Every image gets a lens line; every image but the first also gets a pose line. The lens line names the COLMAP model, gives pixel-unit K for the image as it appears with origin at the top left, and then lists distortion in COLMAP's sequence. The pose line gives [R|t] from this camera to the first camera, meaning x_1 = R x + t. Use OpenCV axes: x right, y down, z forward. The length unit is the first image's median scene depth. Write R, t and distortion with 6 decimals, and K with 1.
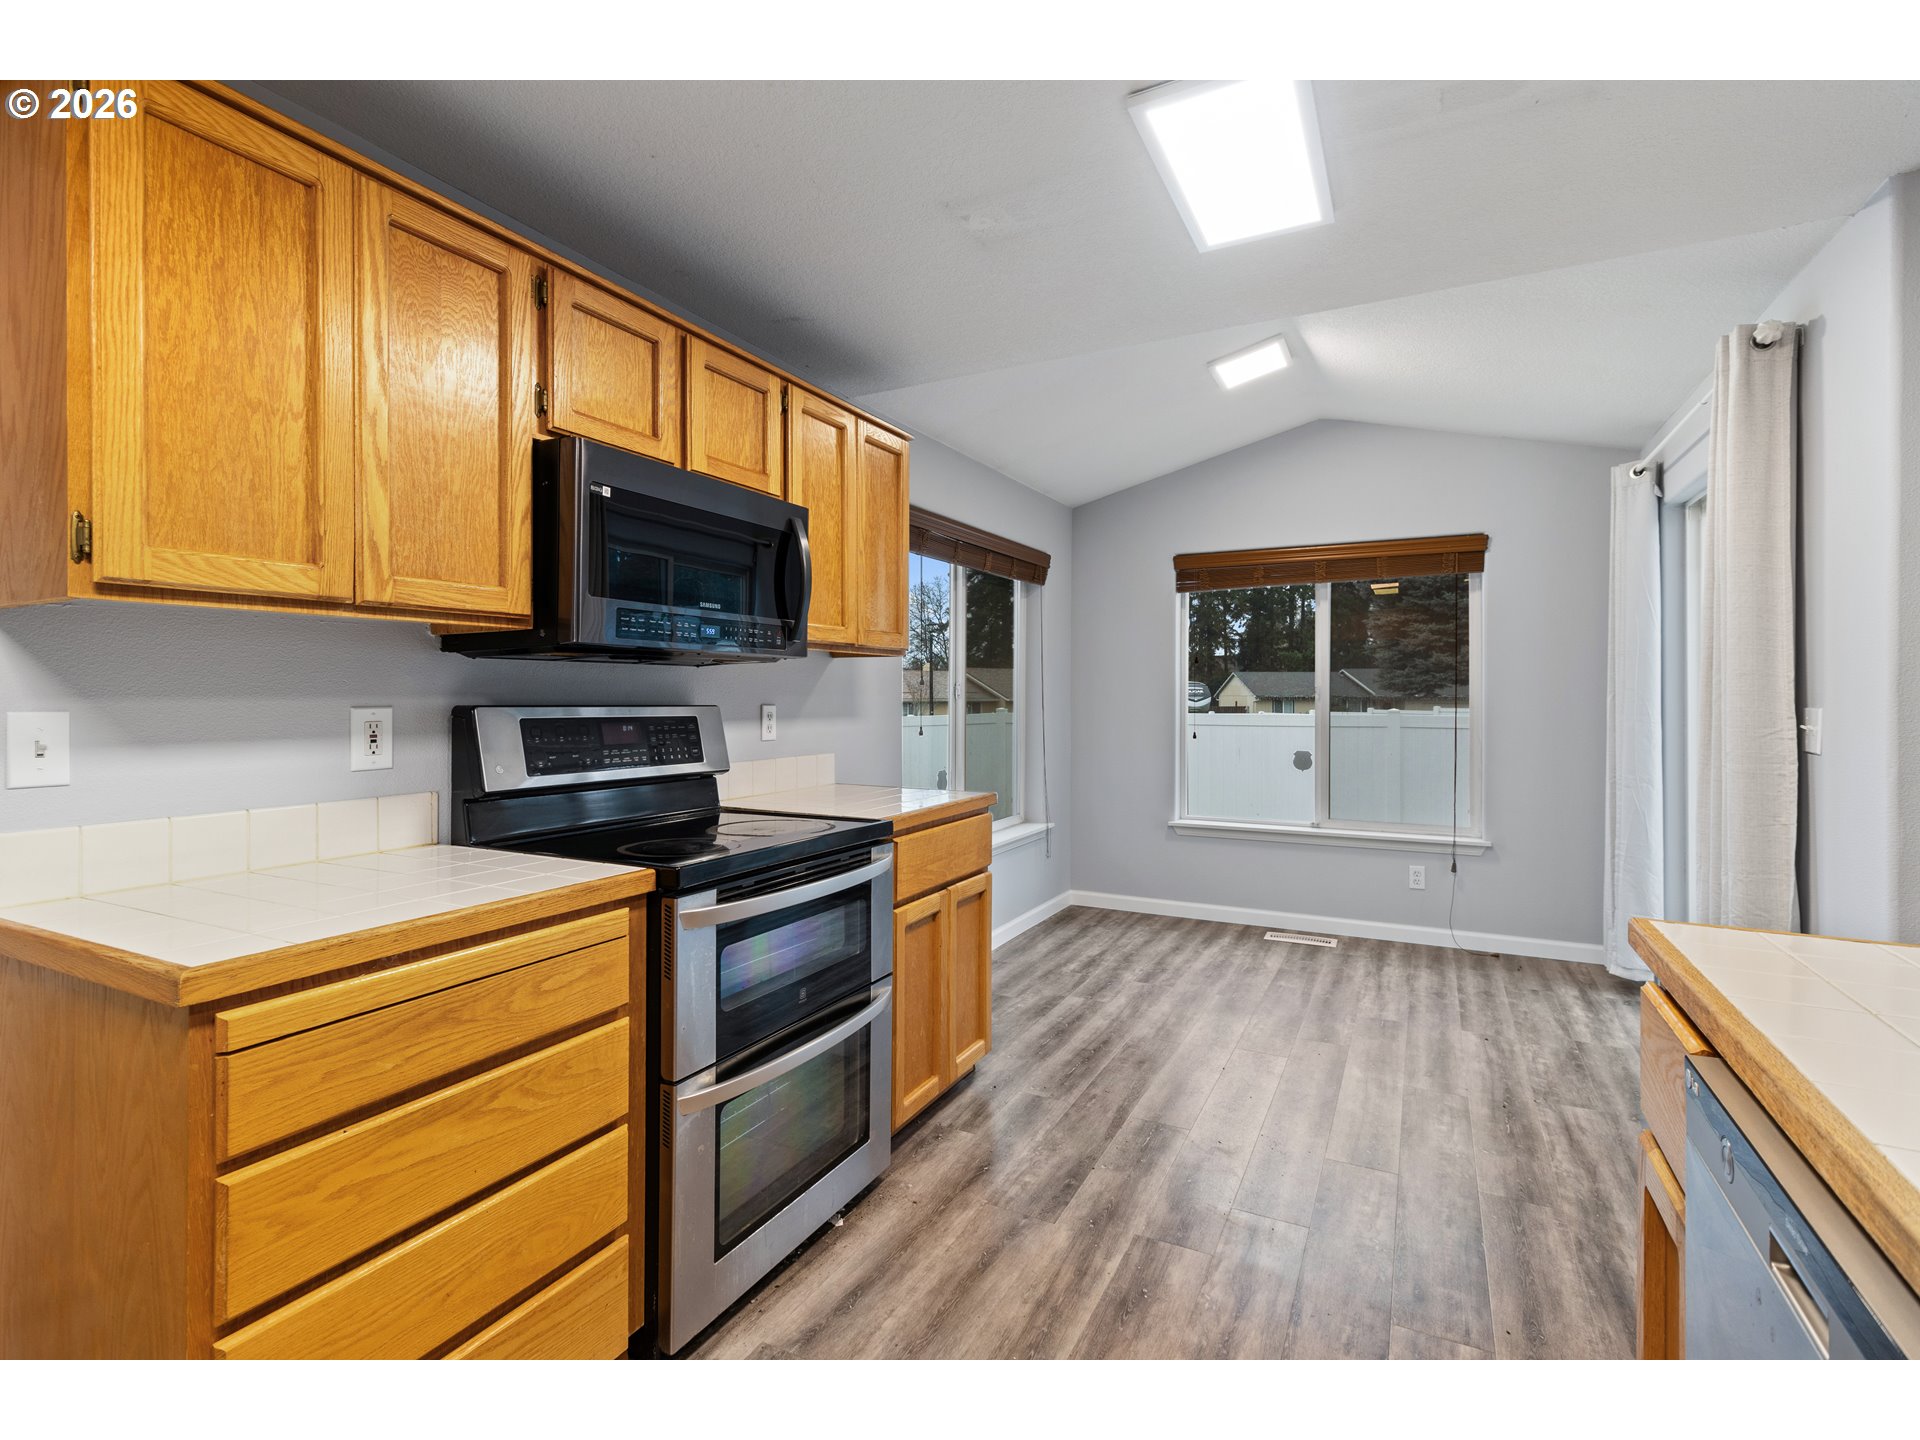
lens RADIAL K [[908.5, 0, 962.3], [0, 908.5, 690.8], [0, 0, 1]] dist [0.012745, 0.000060]
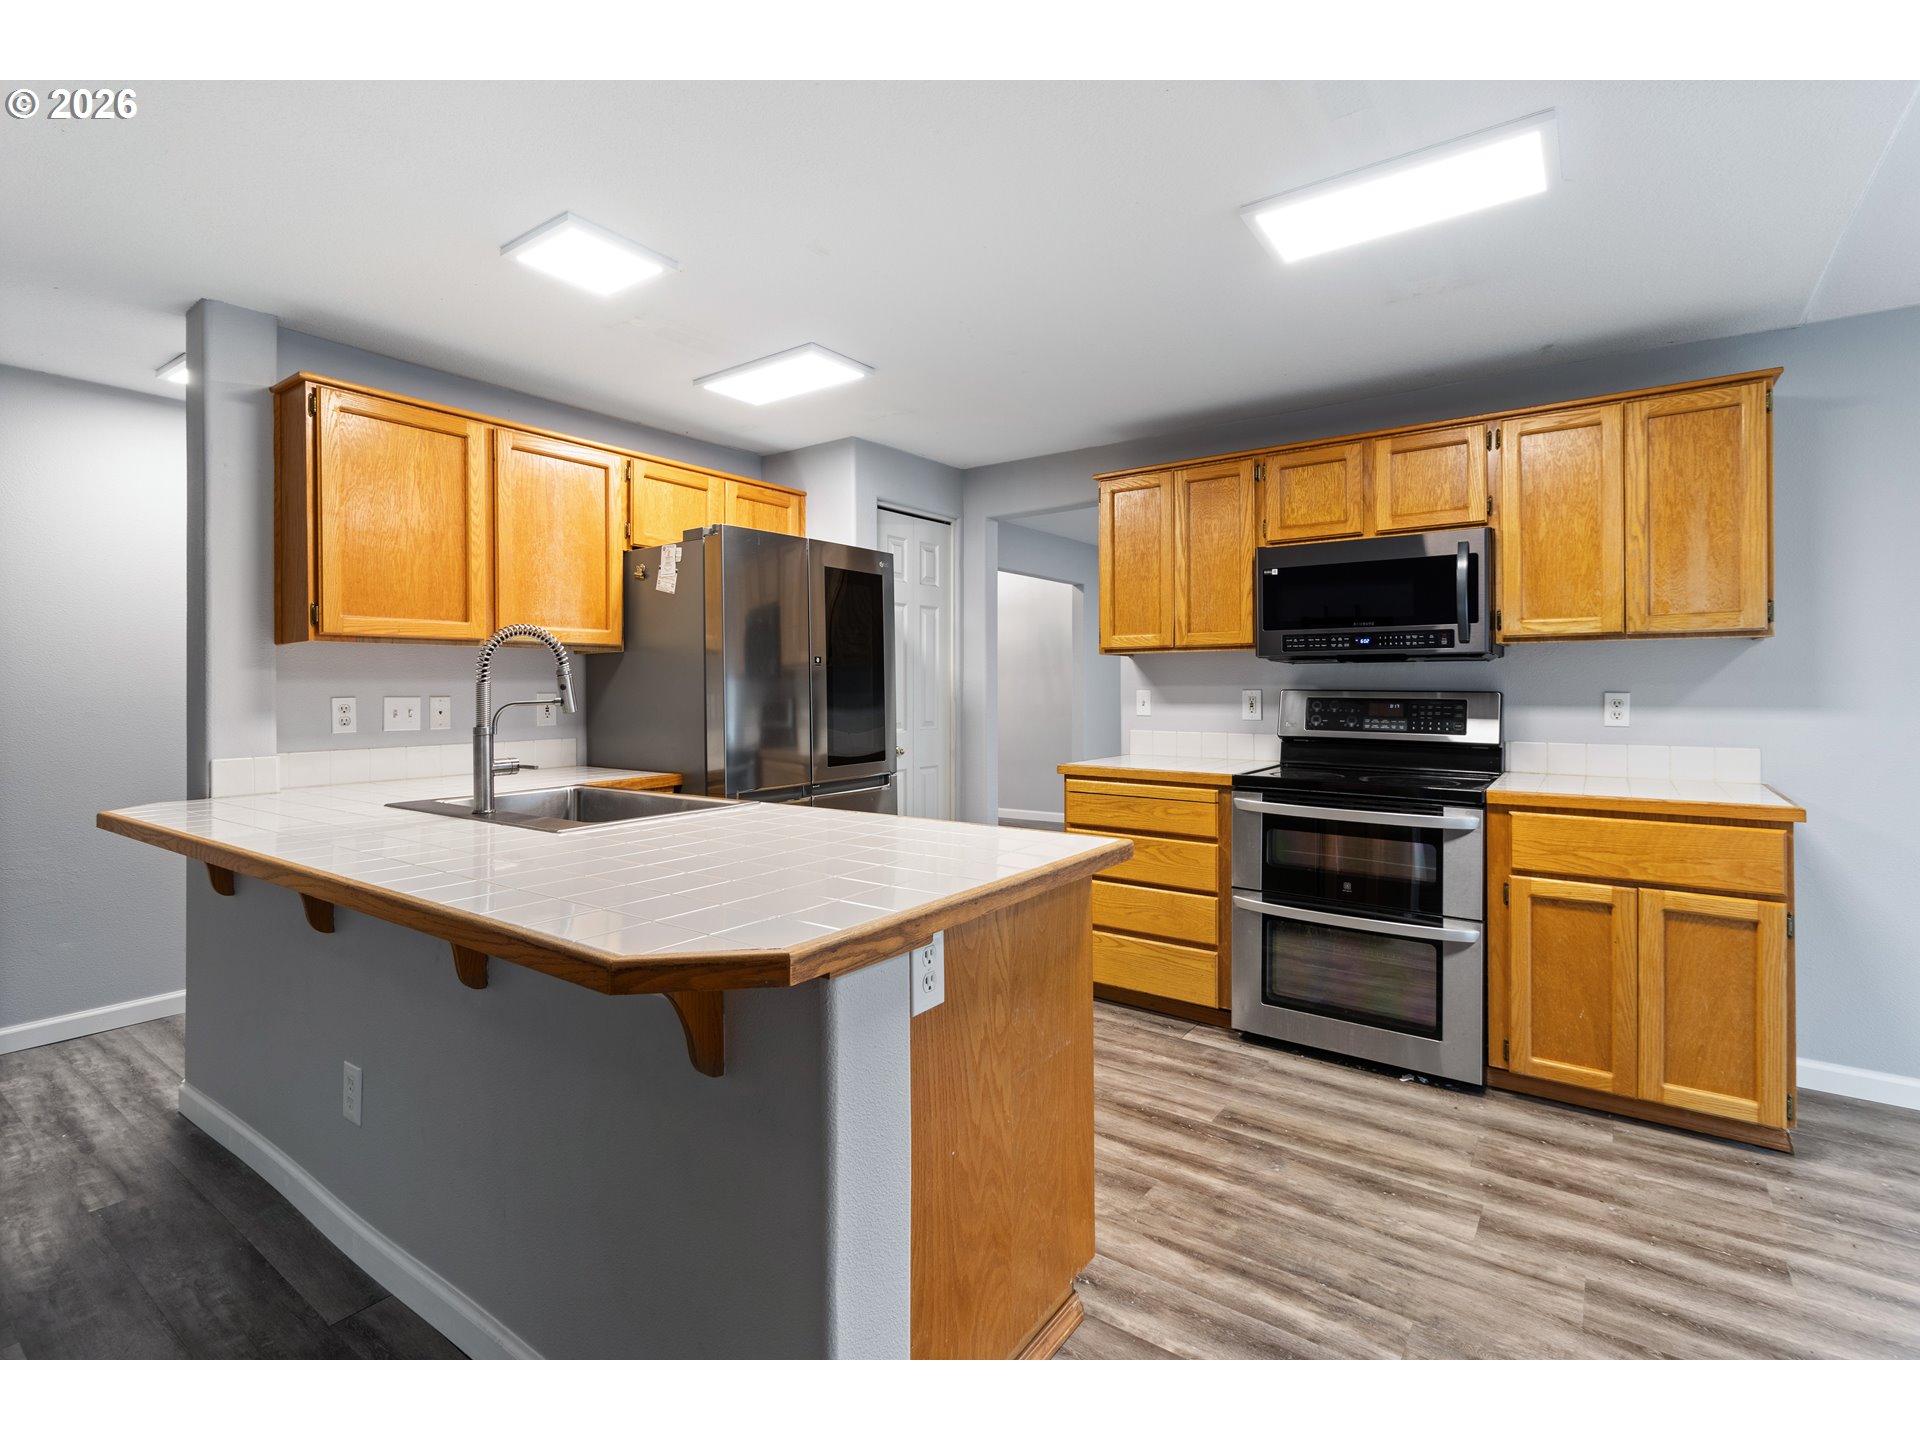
lens RADIAL K [[908.5, 0, 981.1], [0, 908.5, 685.4], [0, 0, 1]] dist [0.012745, 0.000060]
pose [[-0.137499, -0.000447, -0.990502, 1.069617], [0.006705, 0.999977, -0.001382, 0.004225], [0.990479, -0.006832, -0.137492, 0.482991]]
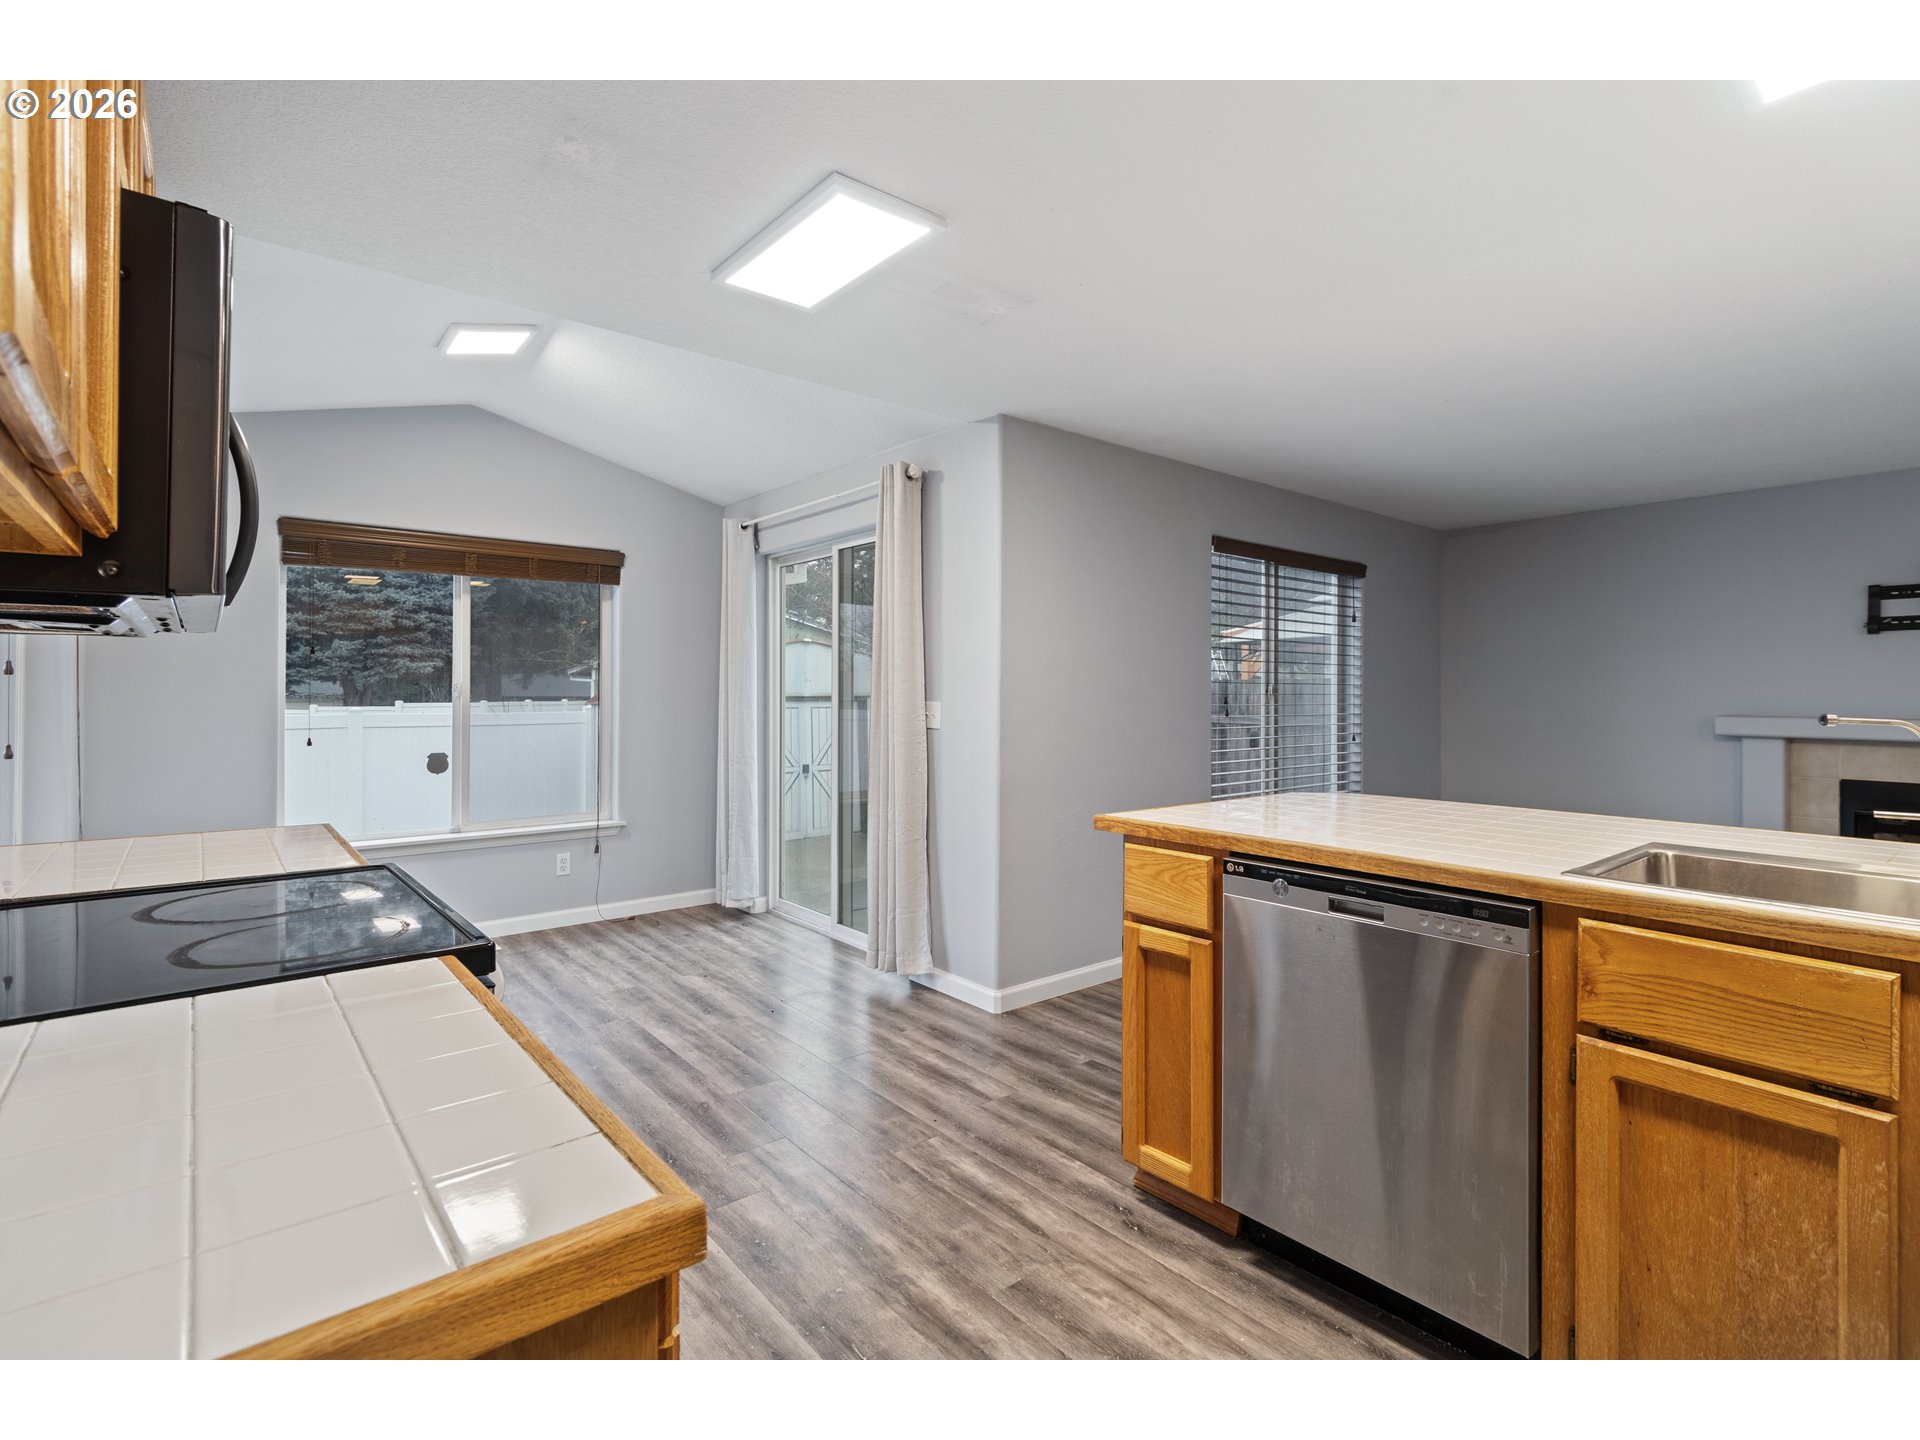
lens RADIAL K [[908.5, 0, 968.5], [0, 908.5, 690.3], [0, 0, 1]] dist [0.012745, 0.000060]
pose [[0.395808, 0.005375, 0.918317, -0.525588], [-0.007064, 0.999971, -0.002808, 0.001113], [-0.918306, -0.005375, 0.395835, 0.257261]]
